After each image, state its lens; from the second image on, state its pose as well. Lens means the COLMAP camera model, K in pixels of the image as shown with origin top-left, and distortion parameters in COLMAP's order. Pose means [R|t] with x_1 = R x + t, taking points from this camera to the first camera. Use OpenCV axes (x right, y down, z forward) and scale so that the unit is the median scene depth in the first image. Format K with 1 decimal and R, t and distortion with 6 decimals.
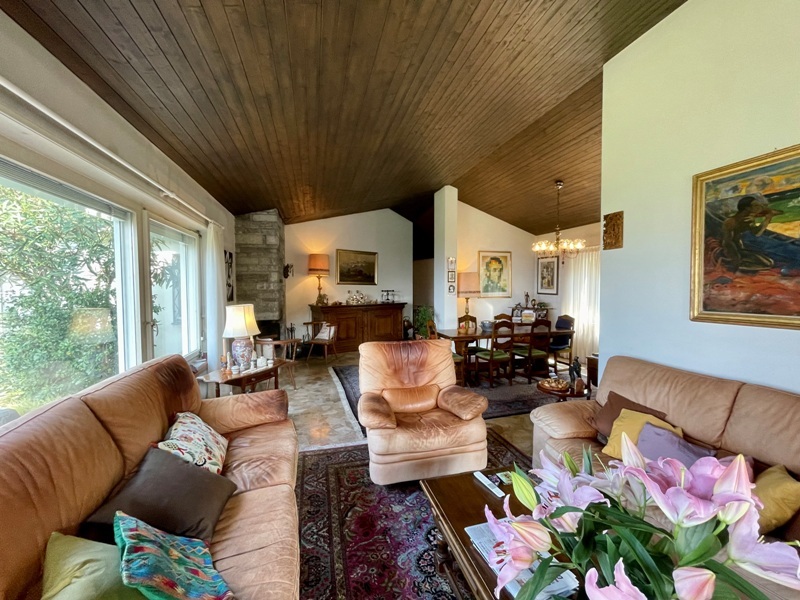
lens RADIAL K [[324.7, 0, 399.3], [0, 324.7, 299.8], [0, 0, 1]] dist [-0.000038, 0.000015]
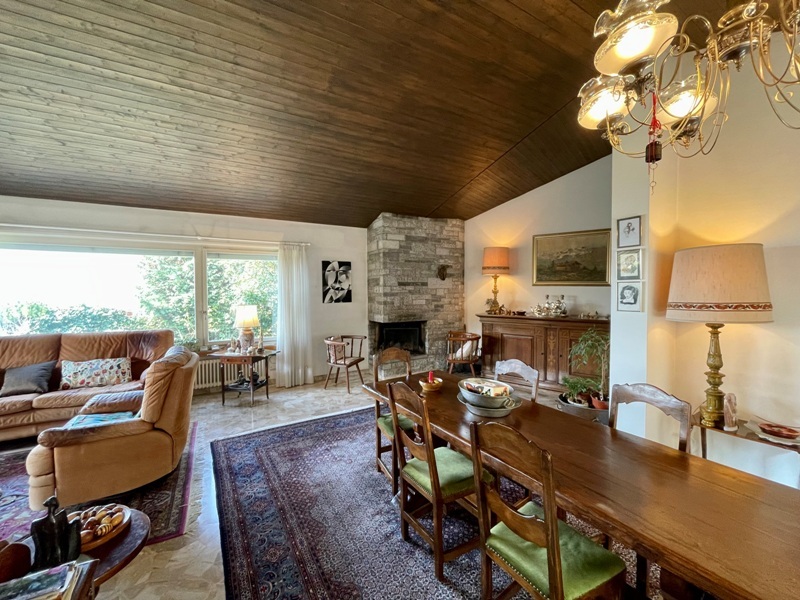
lens RADIAL K [[324.7, 0, 400.4], [0, 324.7, 298.1], [0, 0, 1]] dist [-0.000038, 0.000015]
pose [[0.248186, 0.027430, -0.968324, 0.455897], [-0.027295, 0.999400, 0.021314, -0.030174], [0.968328, 0.021141, 0.248785, 0.595959]]
